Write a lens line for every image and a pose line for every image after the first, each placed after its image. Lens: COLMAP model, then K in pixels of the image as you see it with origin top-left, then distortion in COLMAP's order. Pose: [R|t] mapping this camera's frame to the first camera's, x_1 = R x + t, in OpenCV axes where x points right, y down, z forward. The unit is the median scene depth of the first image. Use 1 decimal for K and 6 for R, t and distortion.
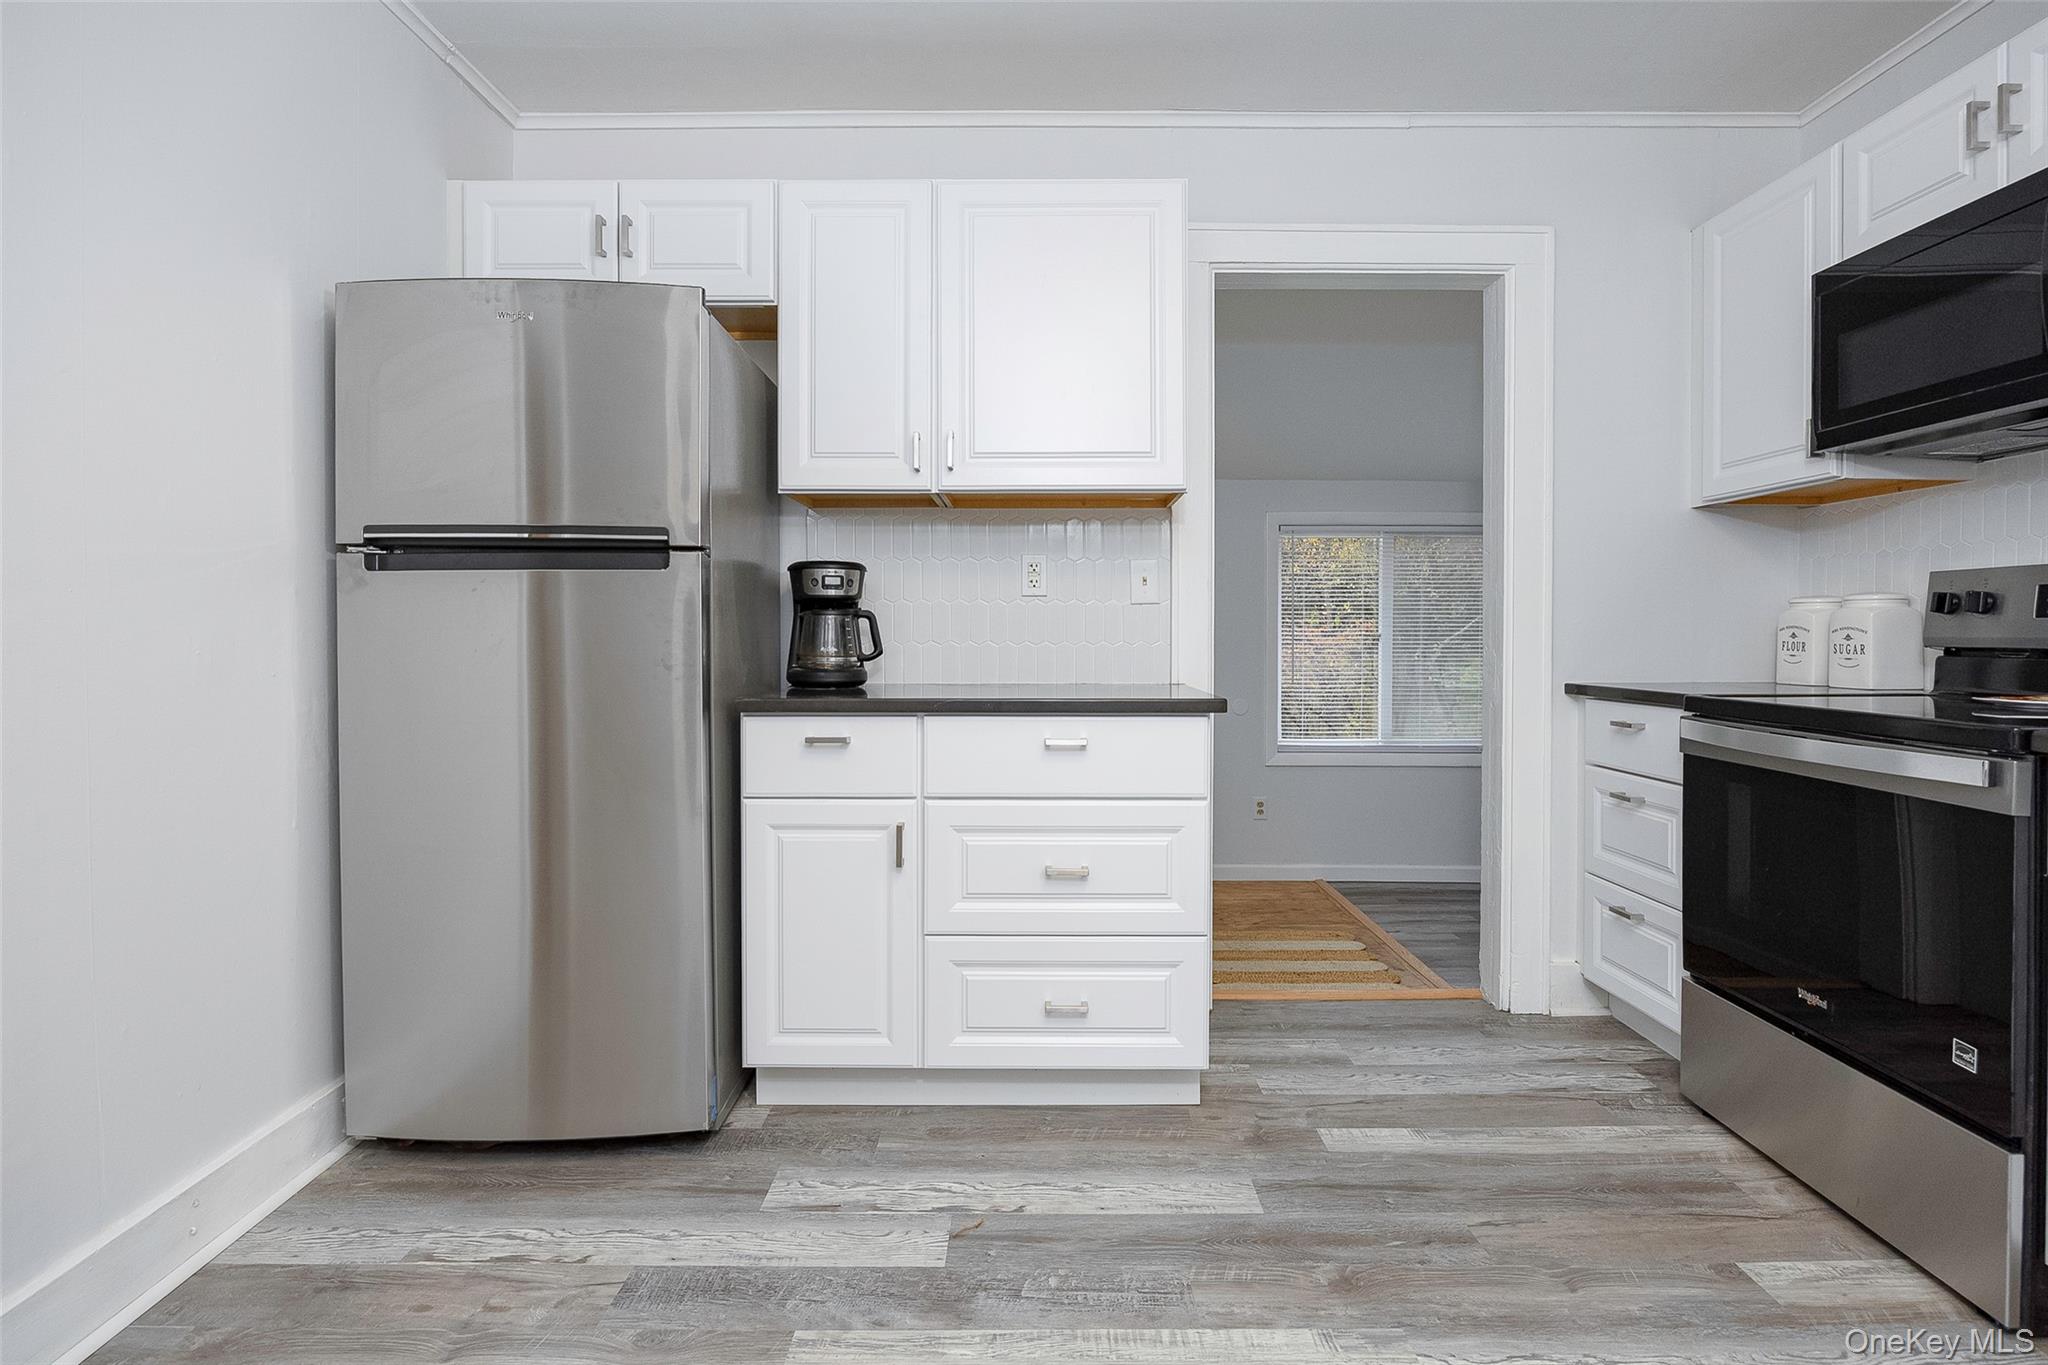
lens RADIAL K [[986.9, 0, 1029.1], [0, 986.9, 641.4], [0, 0, 1]] dist [-0.001086, -0.000031]
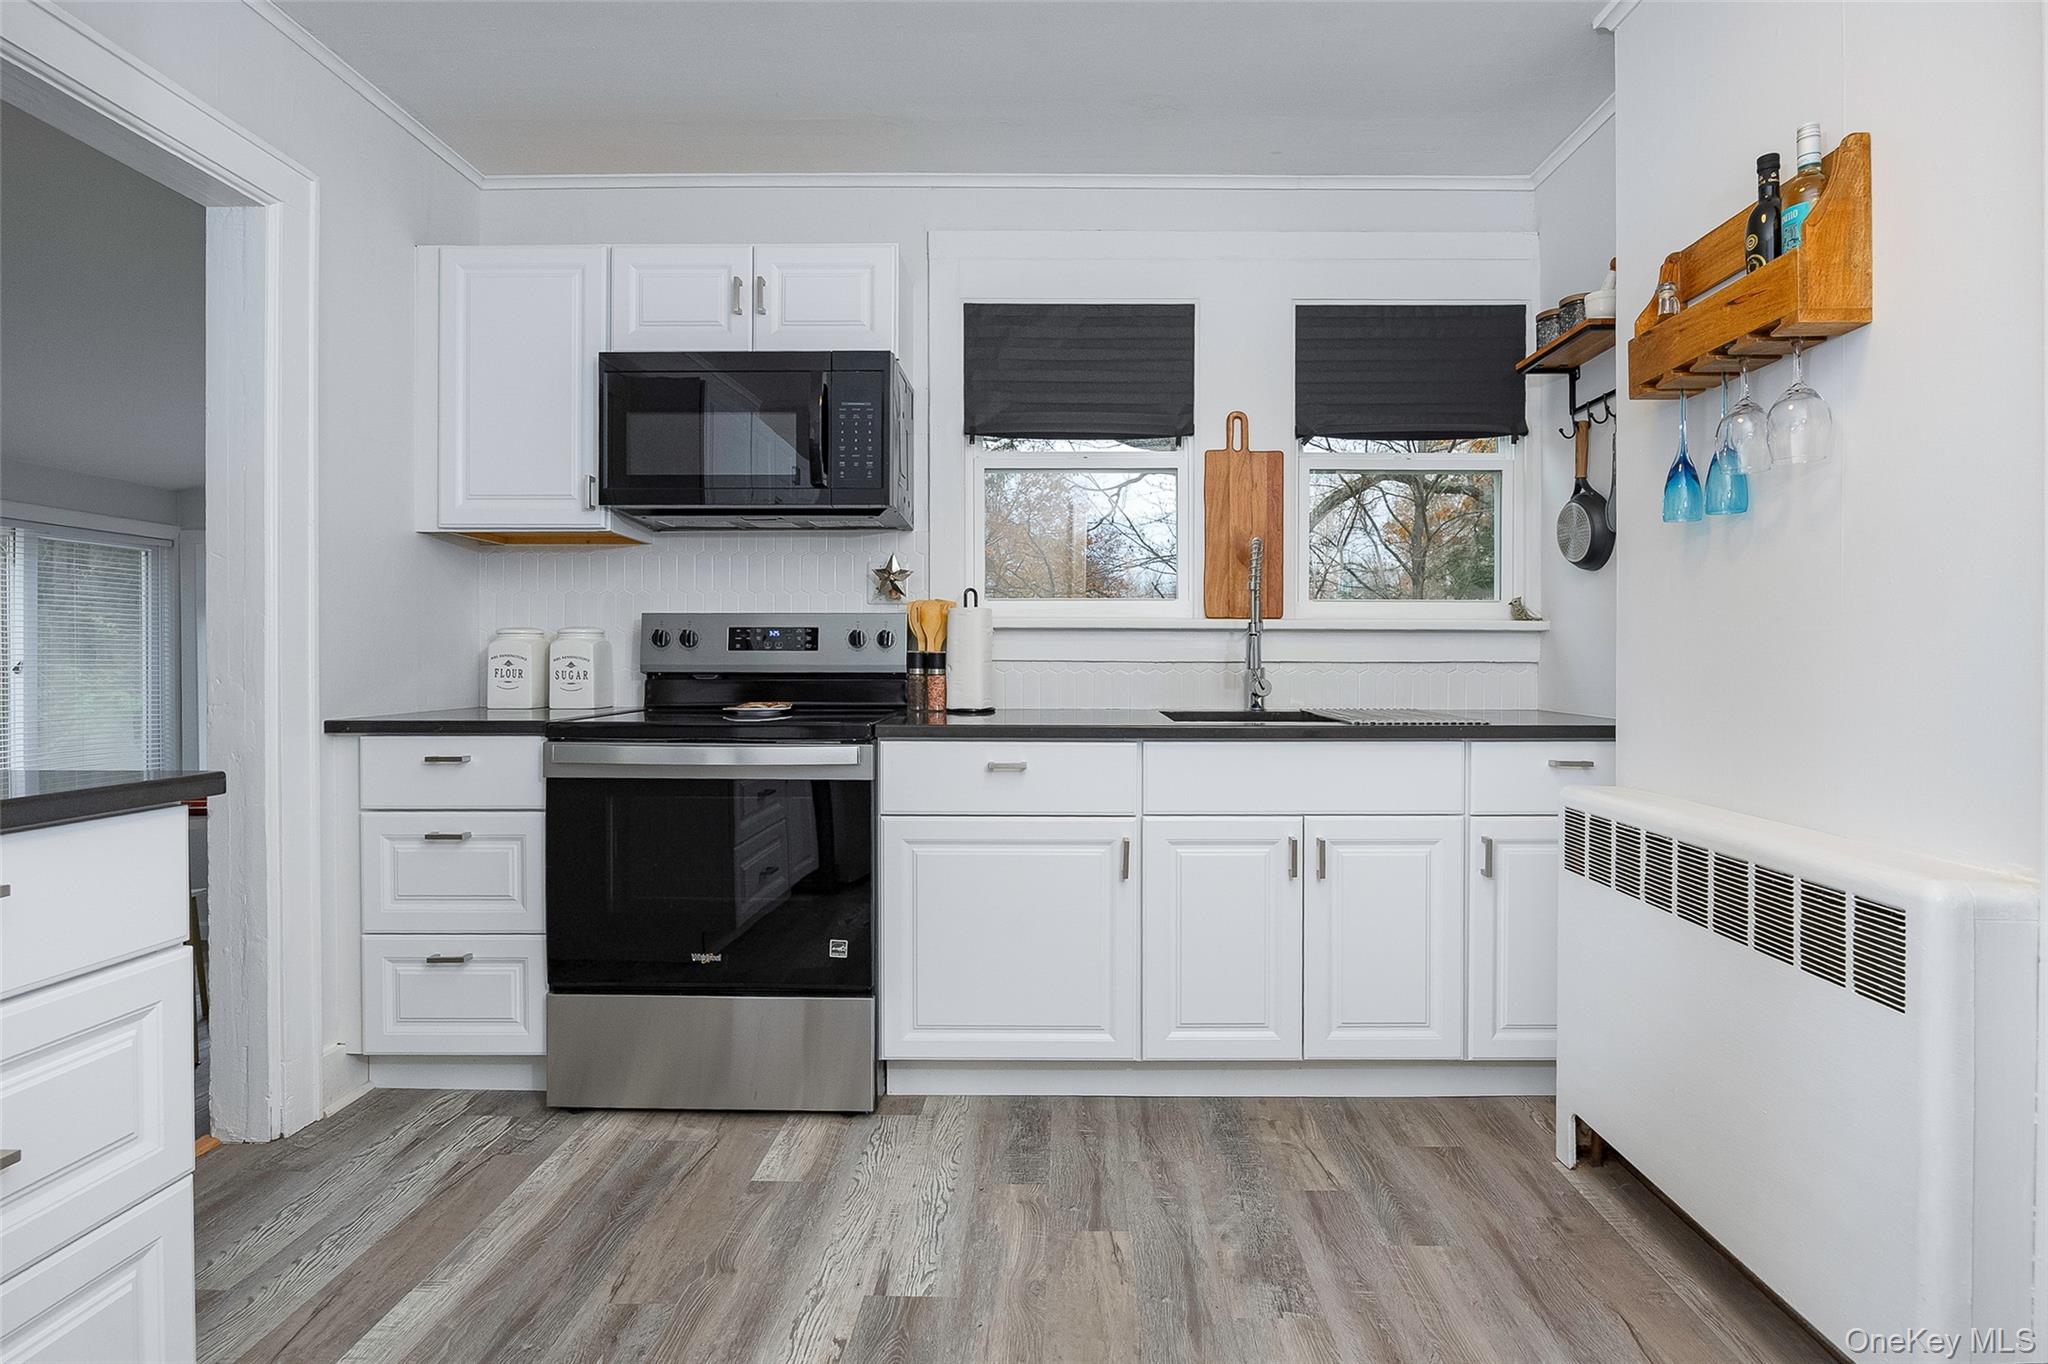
lens RADIAL K [[1046.6, 0, 1036.3], [0, 1046.6, 665.1], [0, 0, 1]] dist [-0.001412, -0.000207]
pose [[0.029922, -0.006620, 0.999530, -0.438166], [0.007525, 0.999951, 0.006398, -0.008606], [-0.999524, 0.007330, 0.029970, 0.474444]]
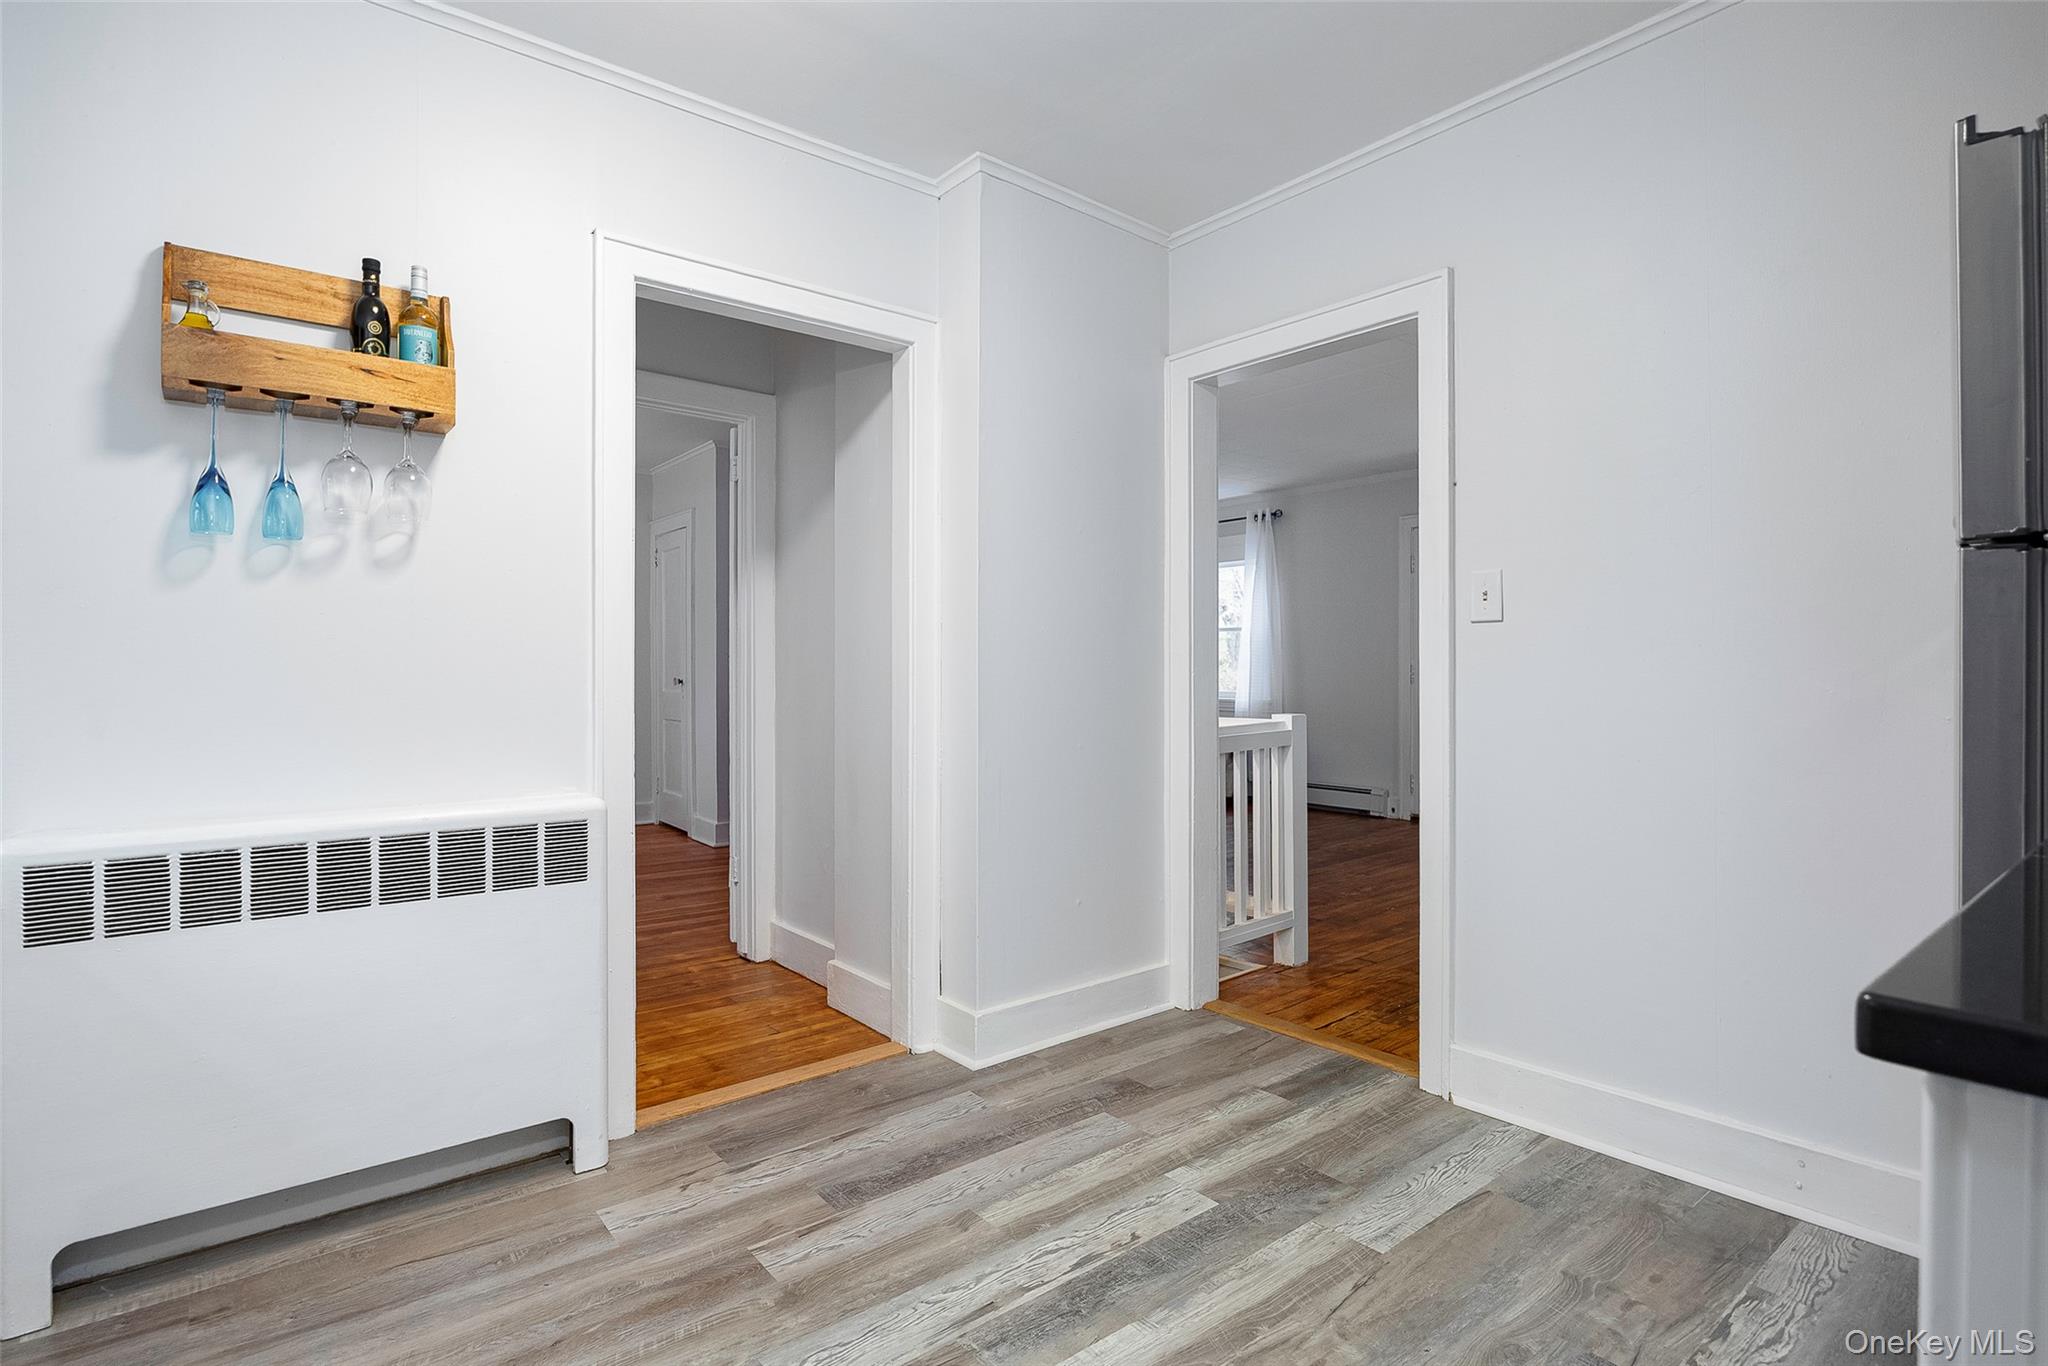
lens RADIAL K [[1046.6, 0, 1036.3], [0, 1046.6, 666.1], [0, 0, 1]] dist [-0.001412, -0.000207]
pose [[-0.765019, 0.000698, -0.644007, 0.499581], [-0.001988, 0.999992, 0.003444, -0.014768], [0.644004, 0.003915, -0.765012, 1.062153]]
